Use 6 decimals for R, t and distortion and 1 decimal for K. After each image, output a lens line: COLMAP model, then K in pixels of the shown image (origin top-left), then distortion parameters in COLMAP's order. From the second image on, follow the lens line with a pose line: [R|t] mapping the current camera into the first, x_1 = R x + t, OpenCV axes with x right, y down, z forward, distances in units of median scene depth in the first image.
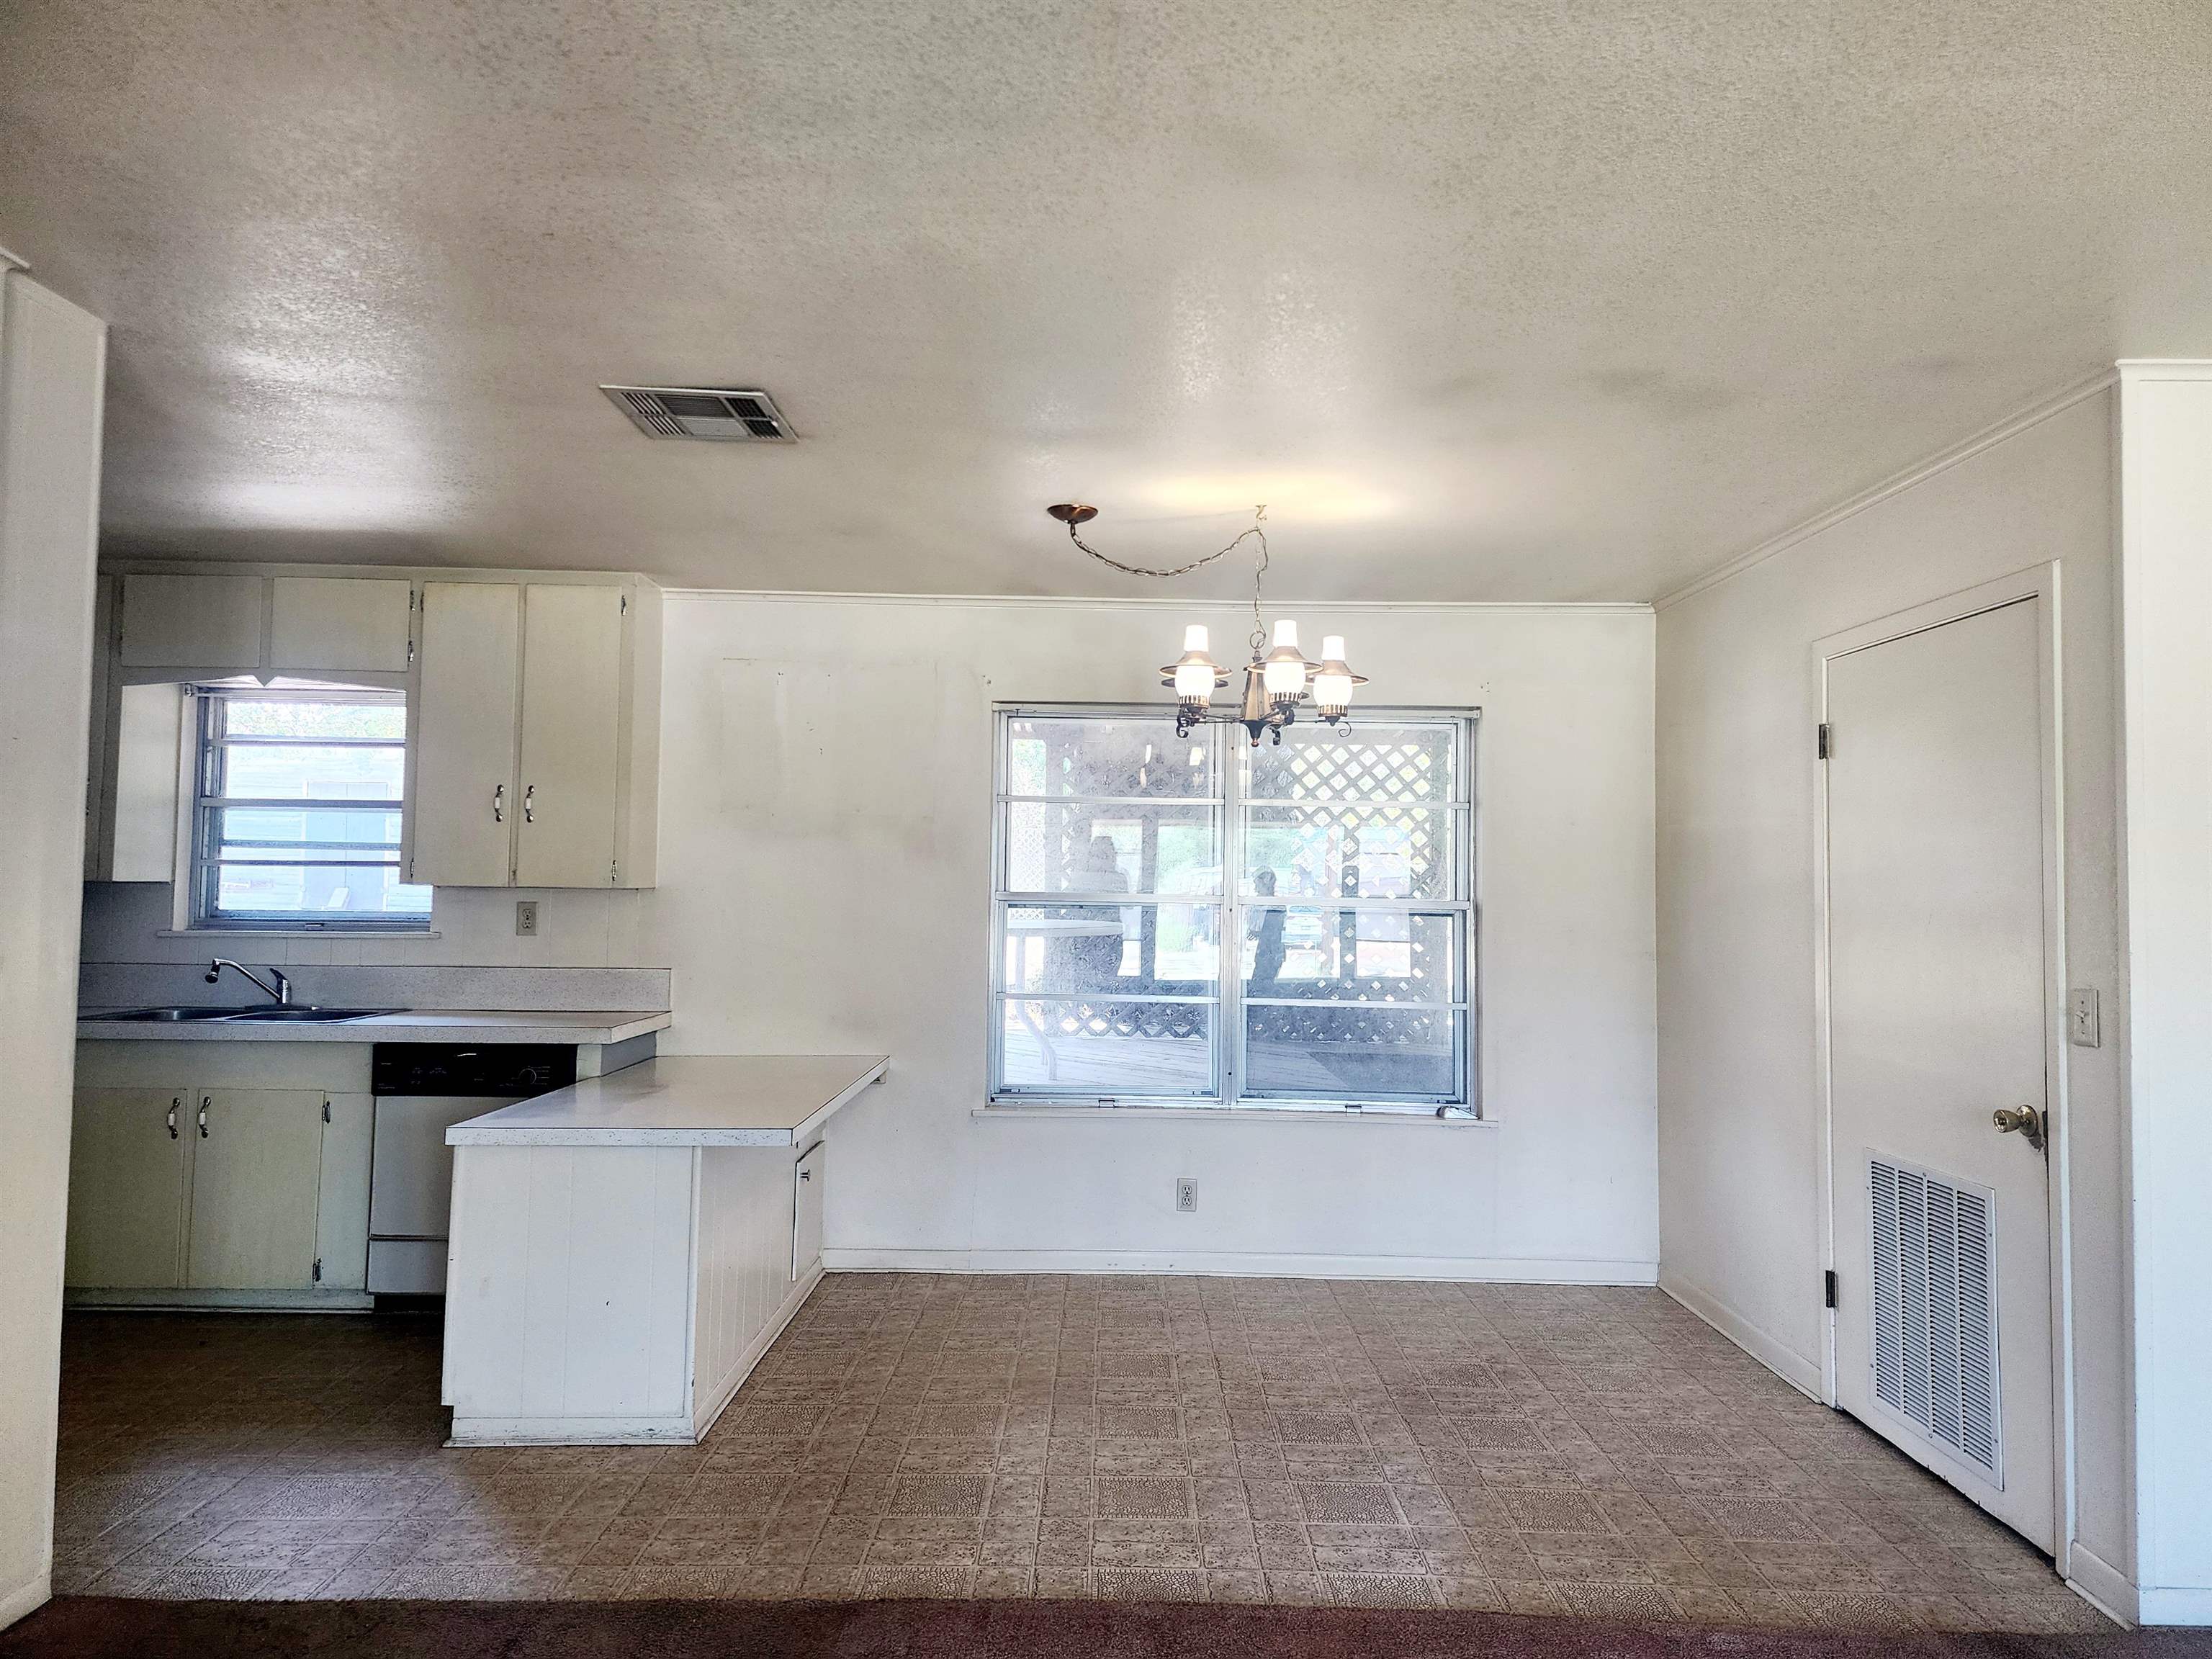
lens RADIAL K [[1437.9, 0, 1108.5], [0, 1437.9, 881.7], [0, 0, 1]] dist [0.076147, -0.069824]
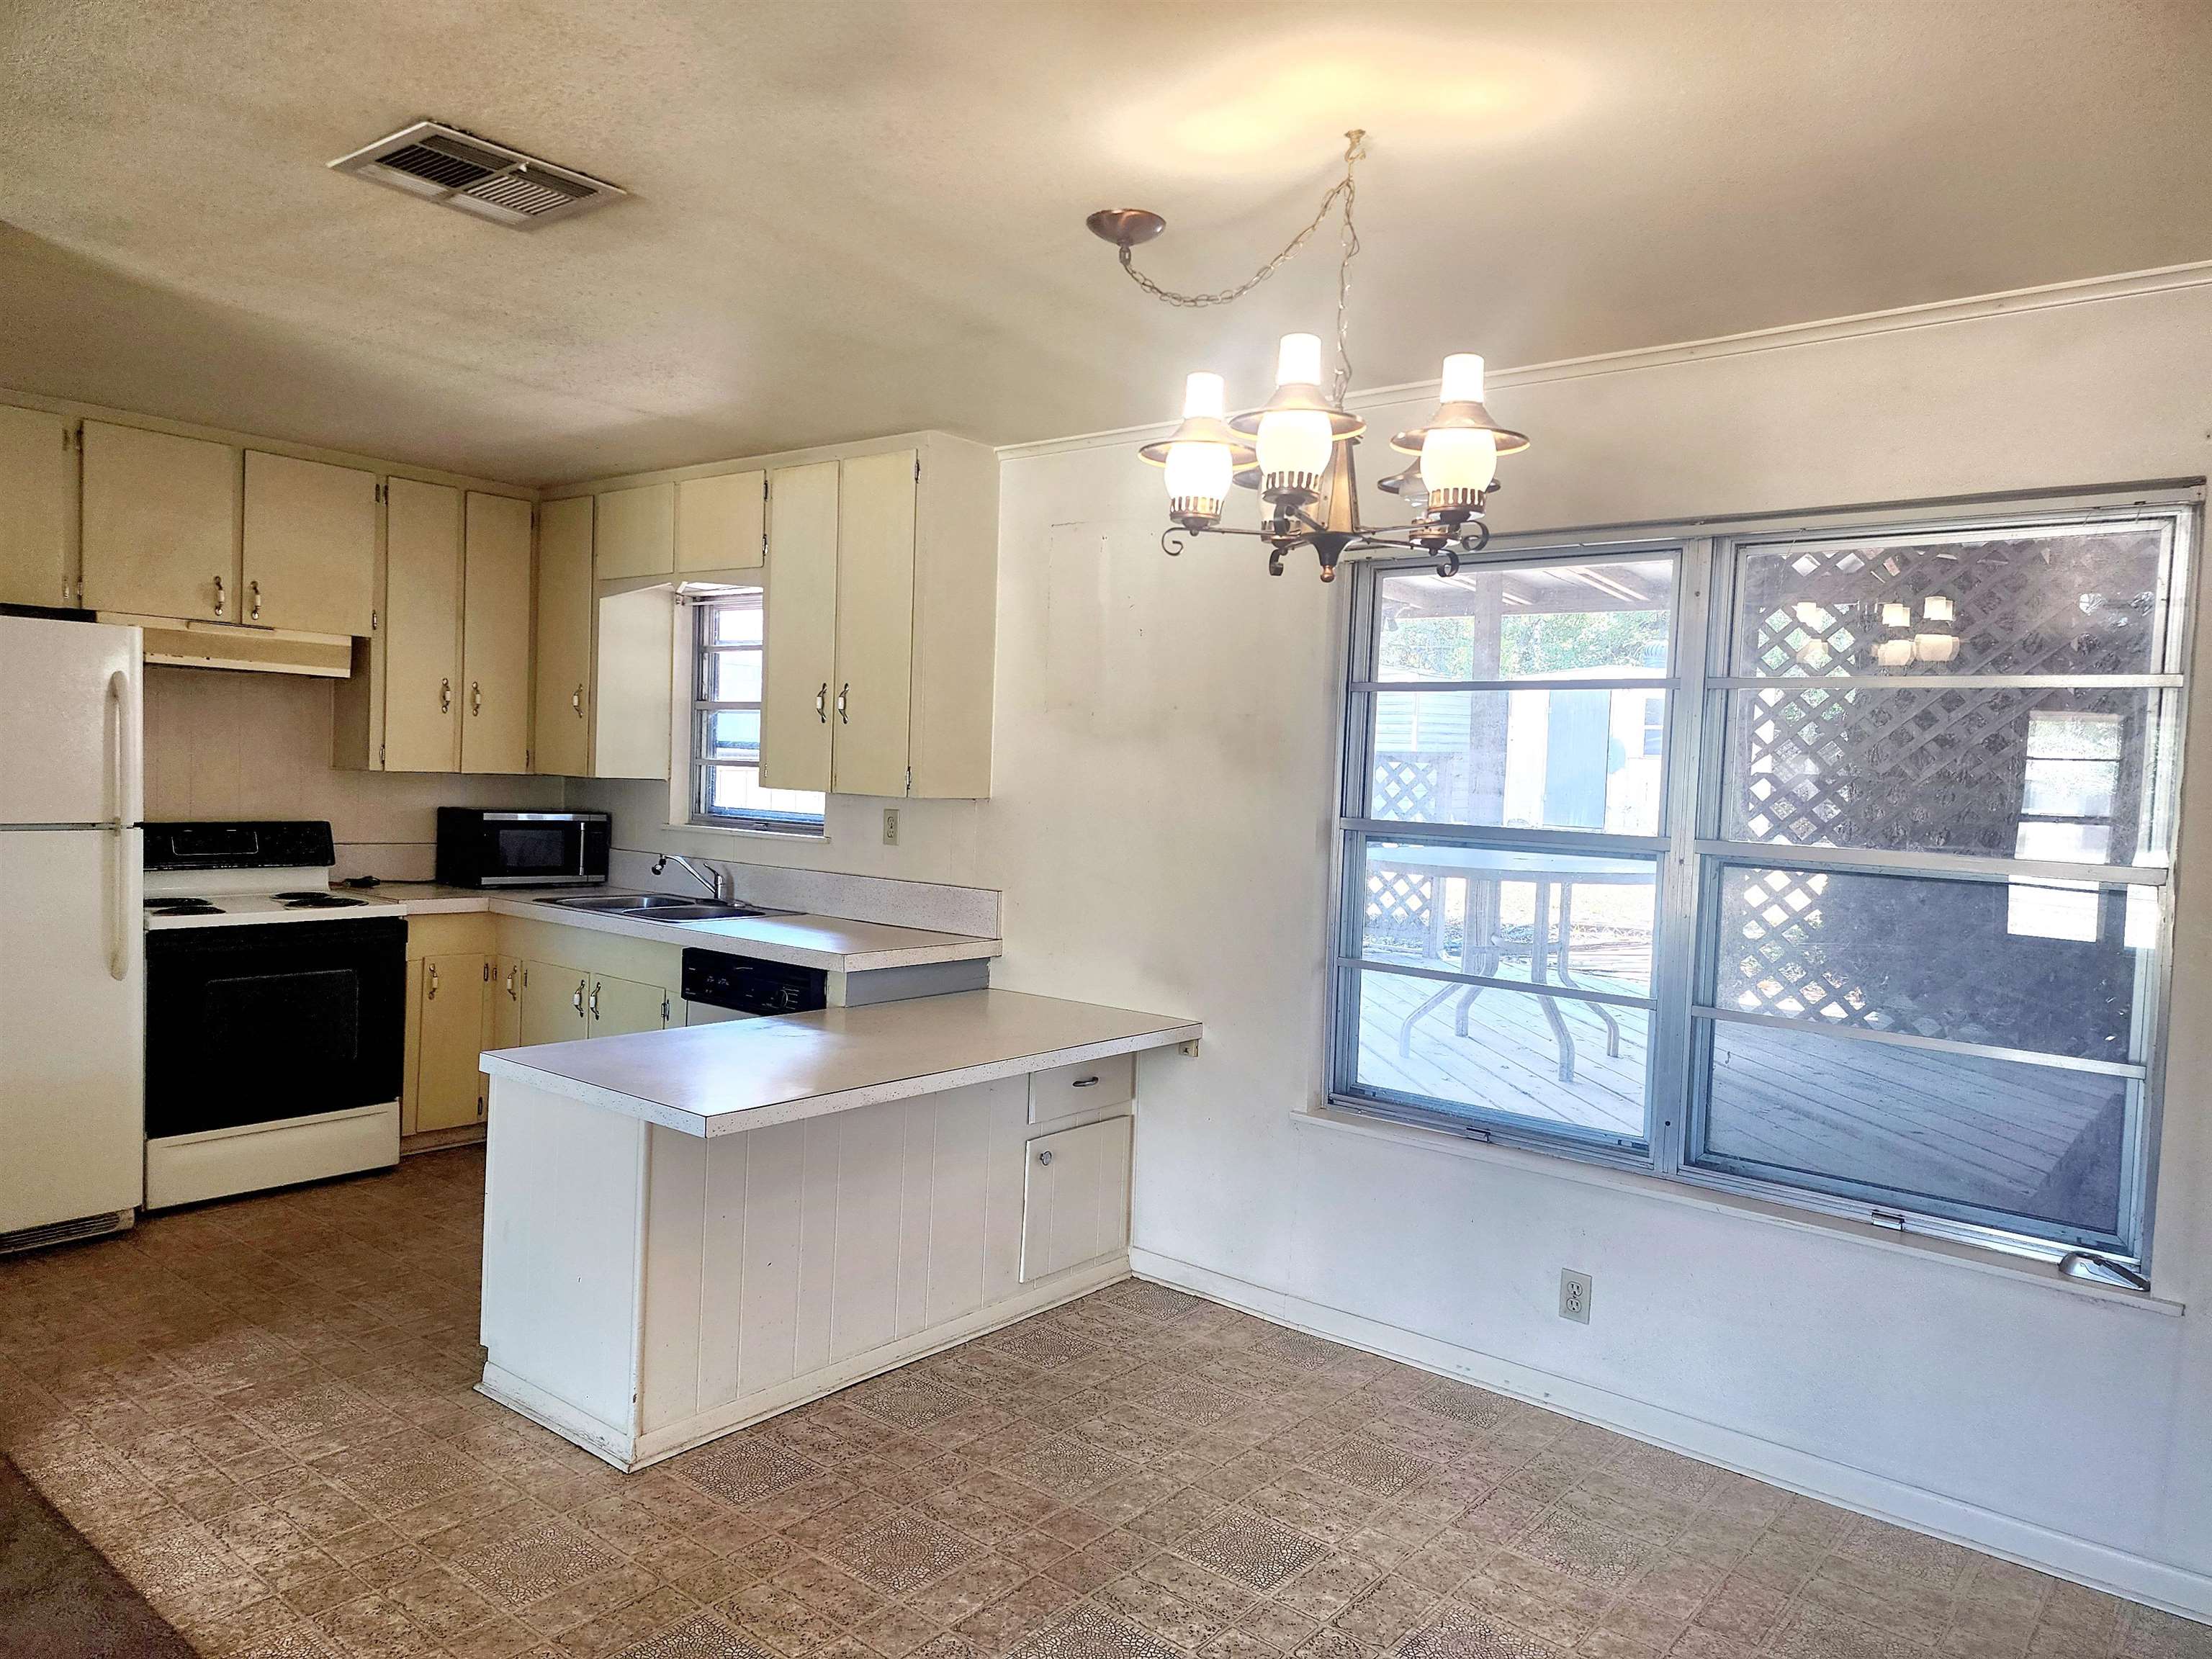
lens RADIAL K [[1437.9, 0, 1108.5], [0, 1437.9, 881.7], [0, 0, 1]] dist [0.076147, -0.069824]
pose [[0.771810, 0.065684, -0.632452, 0.295594], [-0.021751, 0.996795, 0.076979, -0.014073], [0.635481, -0.045657, 0.770765, 0.373174]]
